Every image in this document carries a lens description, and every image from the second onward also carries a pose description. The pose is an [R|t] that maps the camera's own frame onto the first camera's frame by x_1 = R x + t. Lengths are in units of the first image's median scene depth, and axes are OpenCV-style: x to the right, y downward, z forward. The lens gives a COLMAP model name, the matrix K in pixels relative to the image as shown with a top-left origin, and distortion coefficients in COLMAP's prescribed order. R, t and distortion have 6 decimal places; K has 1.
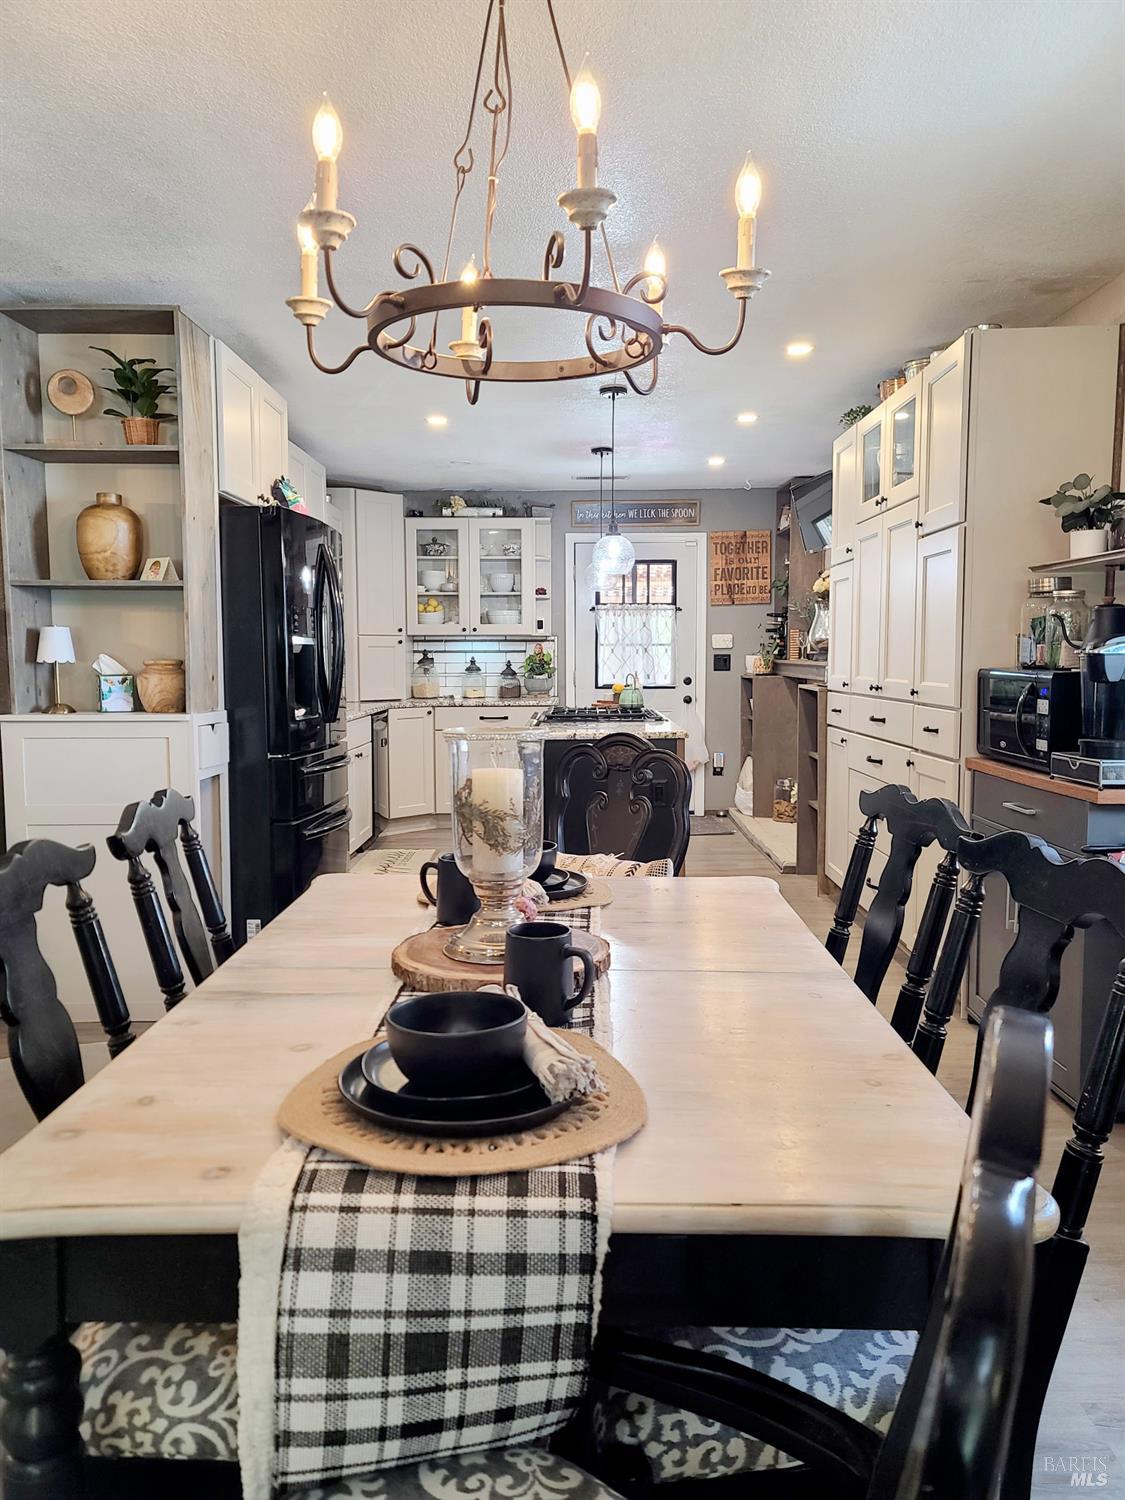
lens RADIAL K [[1095.8, 0, 554.8], [0, 1095.8, 748.7], [0, 0, 1]] dist [0.036673, -0.007559]
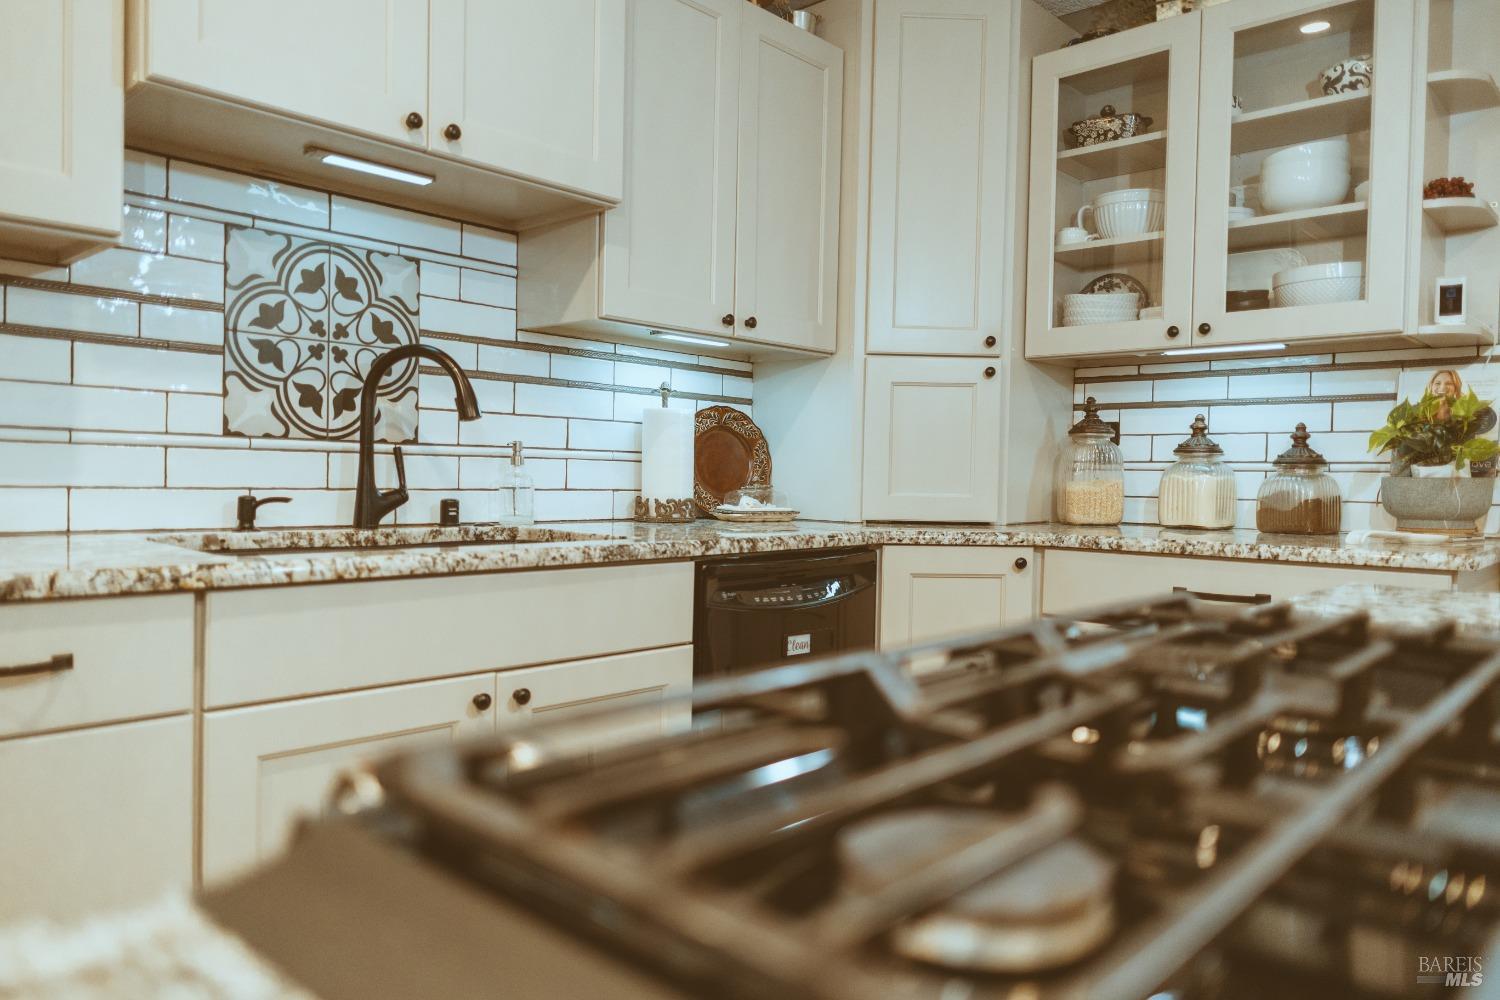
lens RADIAL K [[1027.6, 0, 754.5], [0, 1027.6, 501.0], [0, 0, 1]] dist [0.017843, -0.005917]
pose [[0.743940, 0.030382, -0.667555, 0.037906], [-0.077312, 0.996171, -0.040821, -0.031460], [0.663759, 0.081979, 0.743441, 0.667694]]
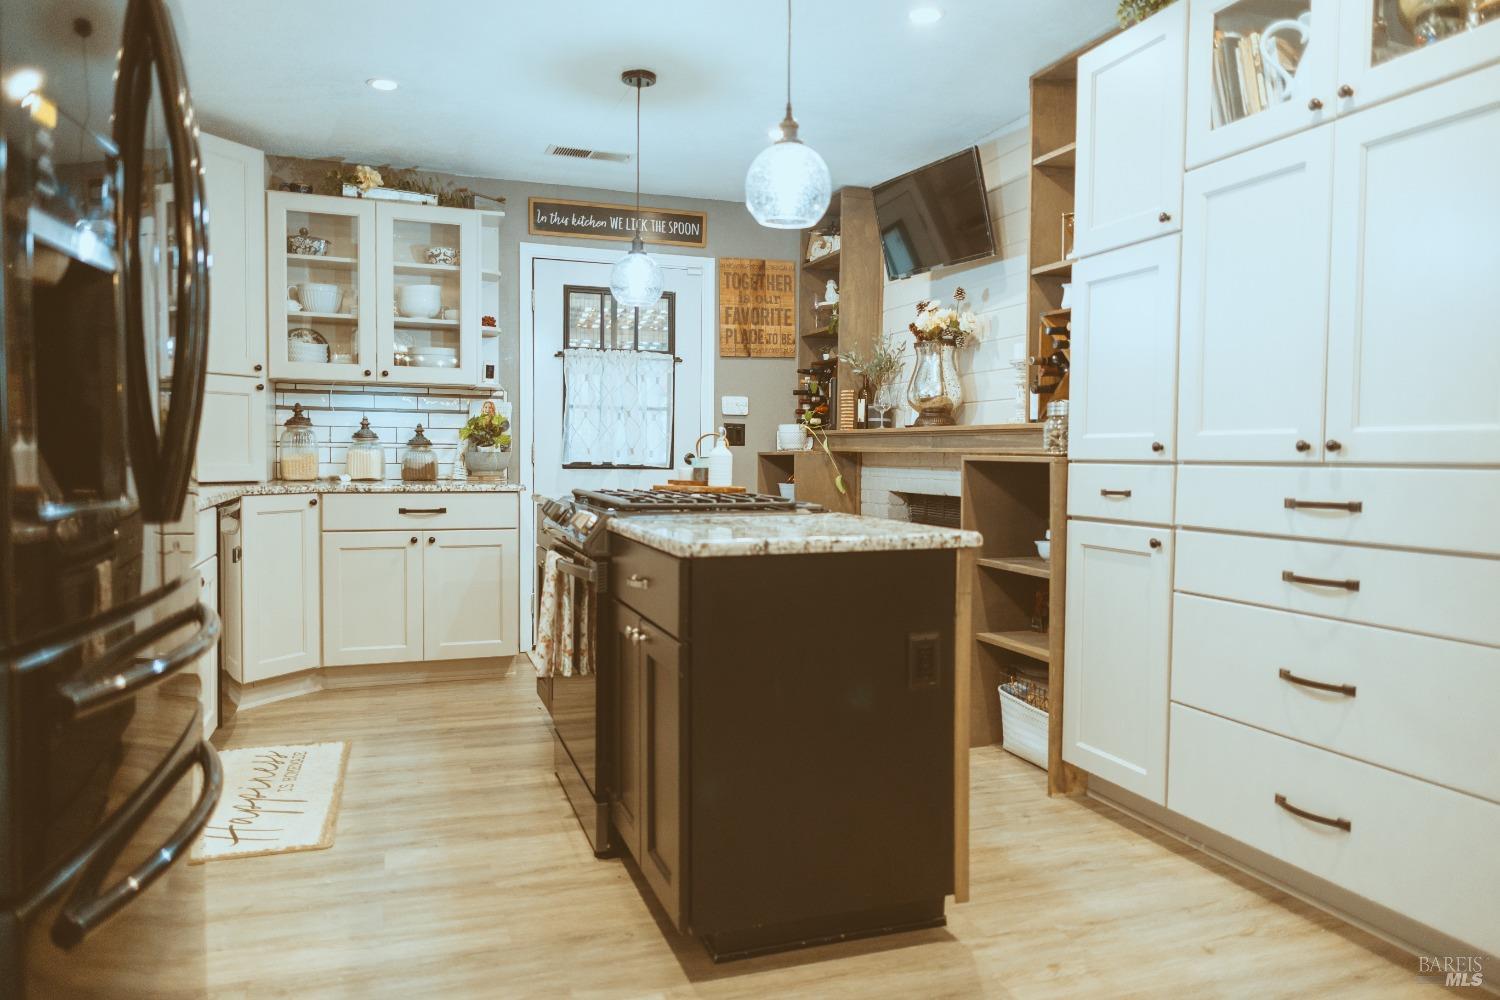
lens RADIAL K [[1027.6, 0, 757.9], [0, 1027.6, 494.3], [0, 0, 1]] dist [0.017843, -0.005917]
pose [[0.935416, -0.002068, 0.353543, -0.081727], [0.018021, 0.998962, -0.041837, -0.008839], [-0.353089, 0.045506, 0.934482, 0.358230]]
